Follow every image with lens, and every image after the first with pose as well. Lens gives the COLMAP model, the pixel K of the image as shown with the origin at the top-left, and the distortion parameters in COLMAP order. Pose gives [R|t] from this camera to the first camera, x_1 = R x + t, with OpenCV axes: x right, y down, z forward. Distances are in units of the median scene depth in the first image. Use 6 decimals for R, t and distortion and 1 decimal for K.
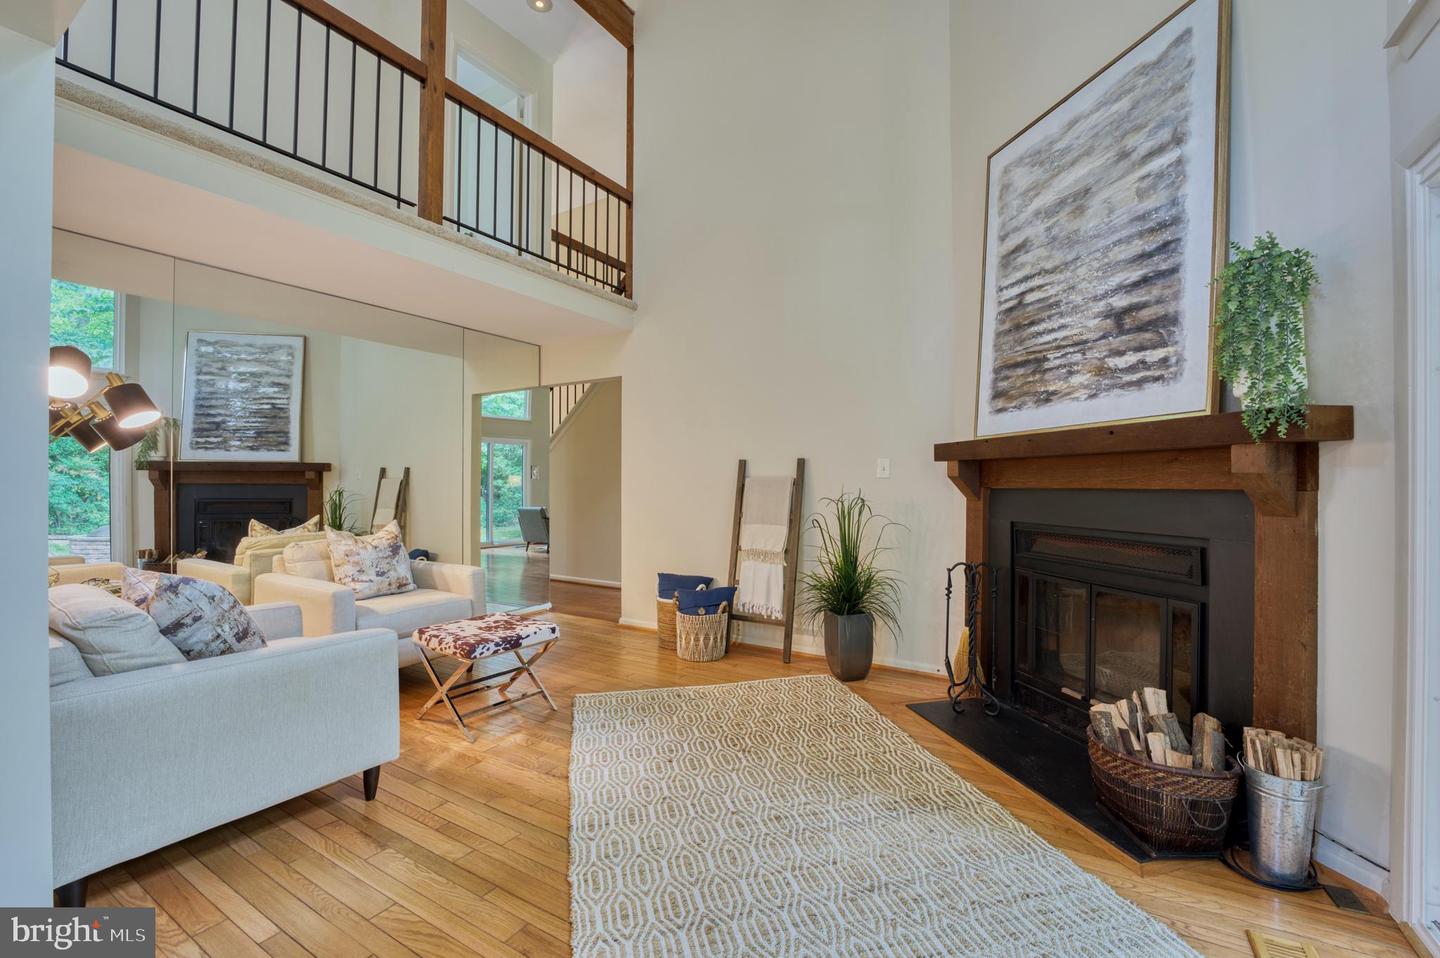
lens RADIAL K [[617.1, 0, 720.0], [0, 617.1, 479.0], [0, 0, 1]] dist [-0.024476, -0.000141]
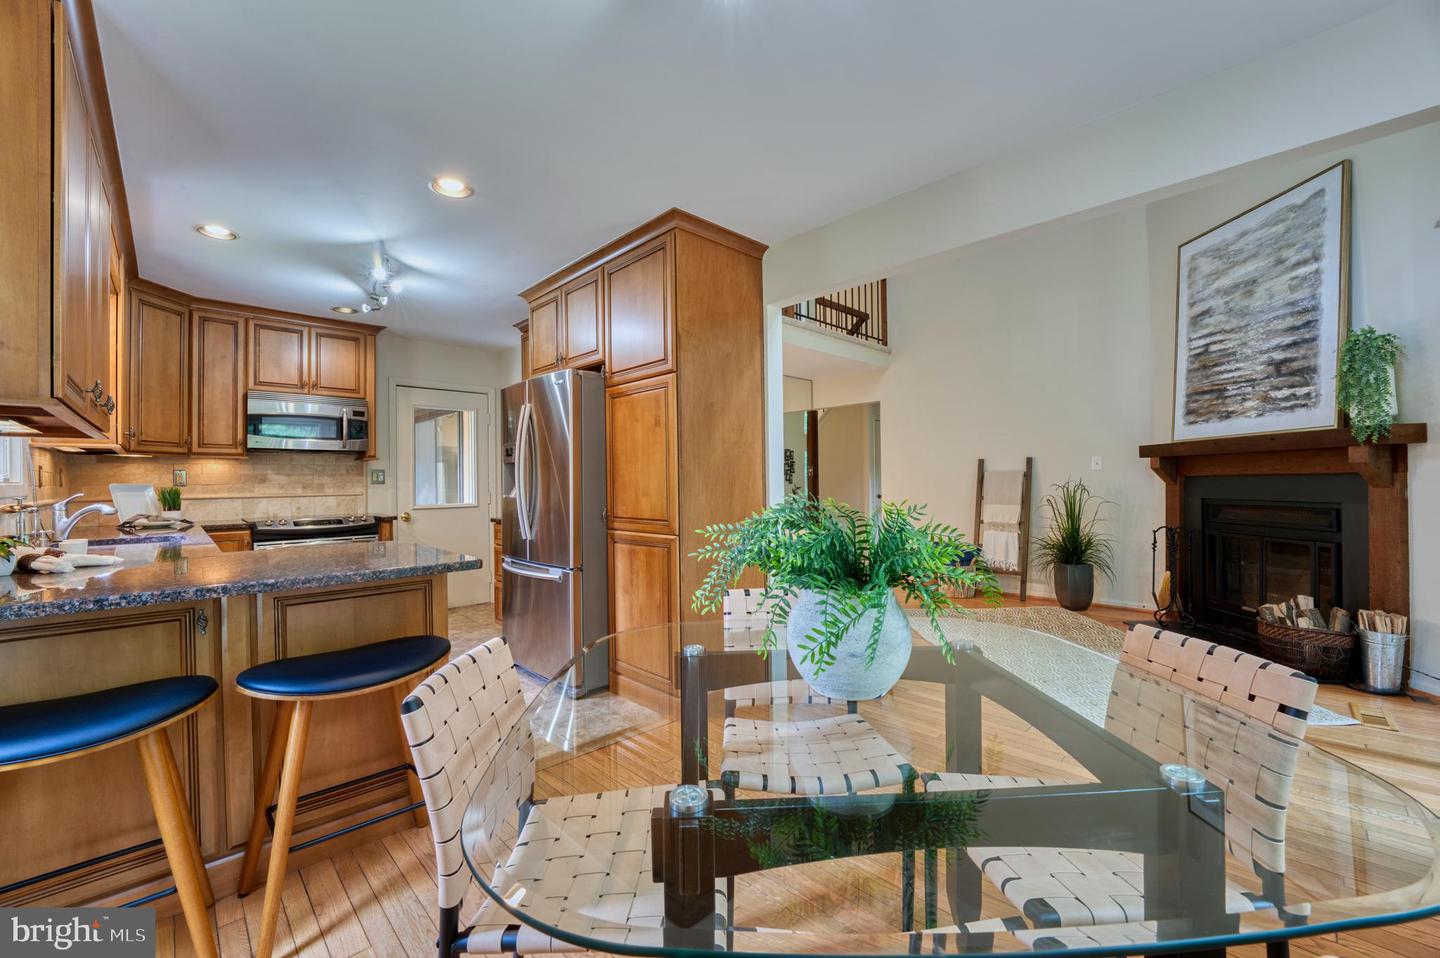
lens RADIAL K [[588.5, 0, 720.0], [0, 588.5, 479.0], [0, 0, 1]] dist [-0.033527, 0.004421]
pose [[0.969362, -0.018229, -0.244957, -0.372193], [0.019358, 0.999810, 0.002204, -0.001304], [0.244871, -0.006878, 0.969531, -0.755909]]
